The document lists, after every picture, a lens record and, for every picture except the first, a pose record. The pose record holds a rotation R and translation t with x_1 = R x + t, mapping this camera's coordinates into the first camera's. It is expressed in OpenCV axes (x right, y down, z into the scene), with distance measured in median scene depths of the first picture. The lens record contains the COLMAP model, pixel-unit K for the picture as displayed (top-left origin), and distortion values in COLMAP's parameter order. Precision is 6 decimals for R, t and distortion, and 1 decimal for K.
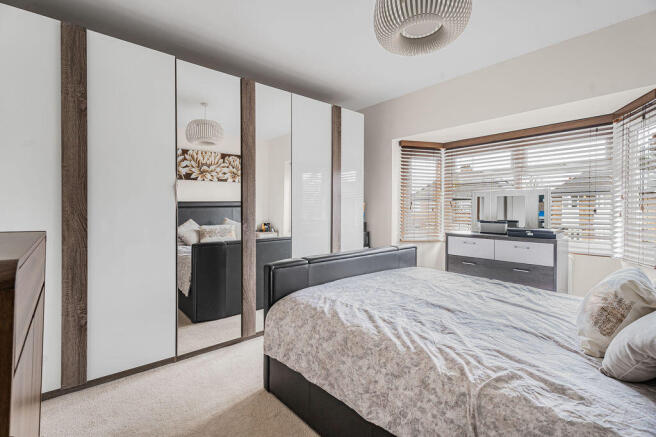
lens RADIAL K [[304.3, 0, 325.1], [0, 304.3, 202.2], [0, 0, 1]] dist [0.001857, 0.000493]
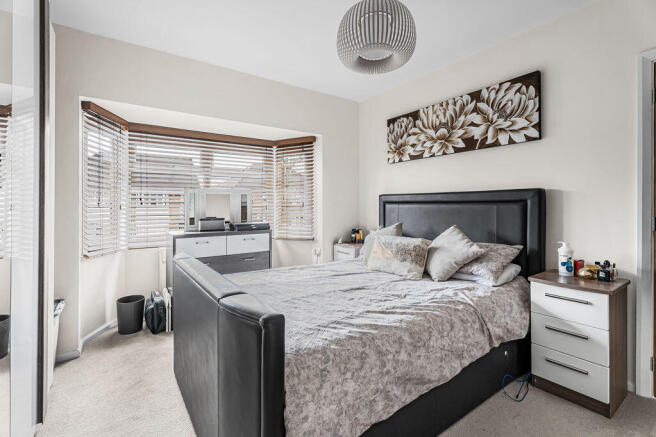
lens RADIAL K [[304.3, 0, 325.1], [0, 304.3, 202.2], [0, 0, 1]] dist [0.001857, 0.000493]
pose [[0.081881, 0.008522, 0.996606, -0.774094], [-0.017052, 0.999829, -0.007149, 0.017273], [-0.996496, -0.016408, 0.082012, 0.973119]]
